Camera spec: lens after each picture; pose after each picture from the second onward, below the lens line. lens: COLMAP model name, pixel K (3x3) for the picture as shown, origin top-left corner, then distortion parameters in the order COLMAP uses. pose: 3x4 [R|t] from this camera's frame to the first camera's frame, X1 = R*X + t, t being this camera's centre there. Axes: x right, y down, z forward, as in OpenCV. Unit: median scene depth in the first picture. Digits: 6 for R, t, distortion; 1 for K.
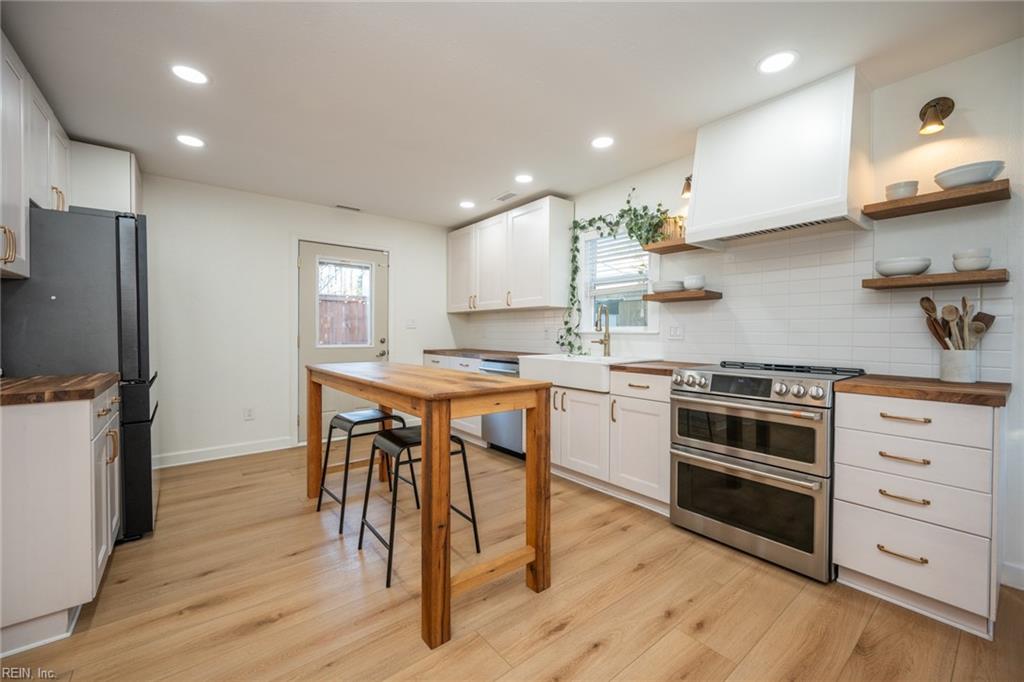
lens RADIAL K [[410.8, 0, 514.6], [0, 410.8, 335.8], [0, 0, 1]] dist [-0.000382, -0.000071]
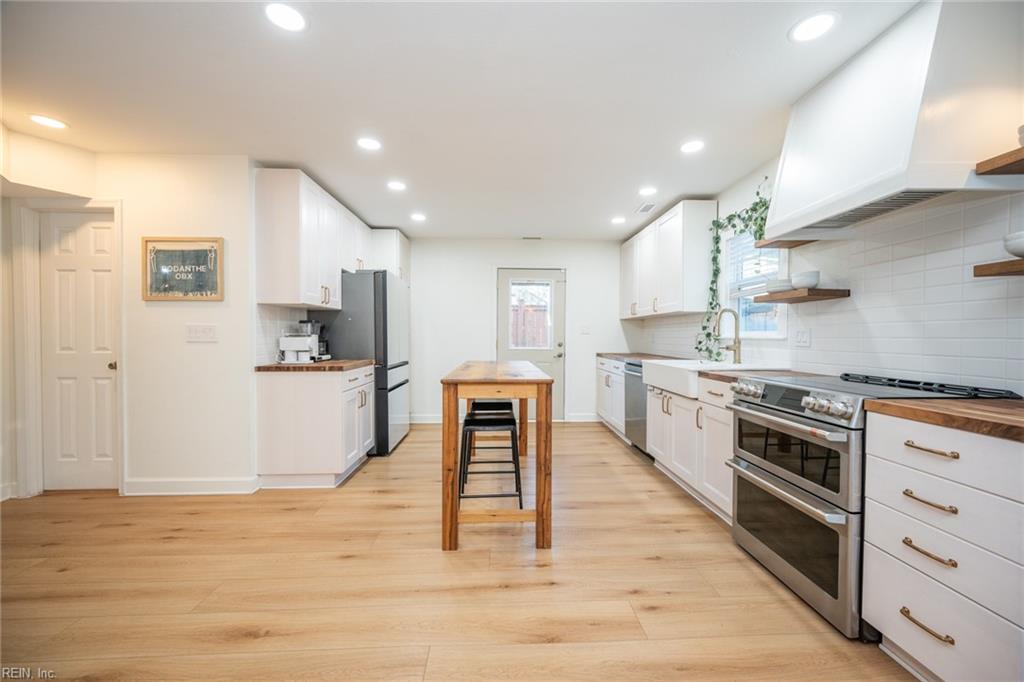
lens RADIAL K [[405.5, 0, 512.0], [0, 405.5, 341.0], [0, 0, 1]] dist [0.000133, 0.000002]
pose [[0.803355, 0.006233, -0.595467, 0.425055], [-0.005881, 0.999979, 0.002533, -0.000491], [0.595471, 0.001467, 0.803376, -0.044278]]
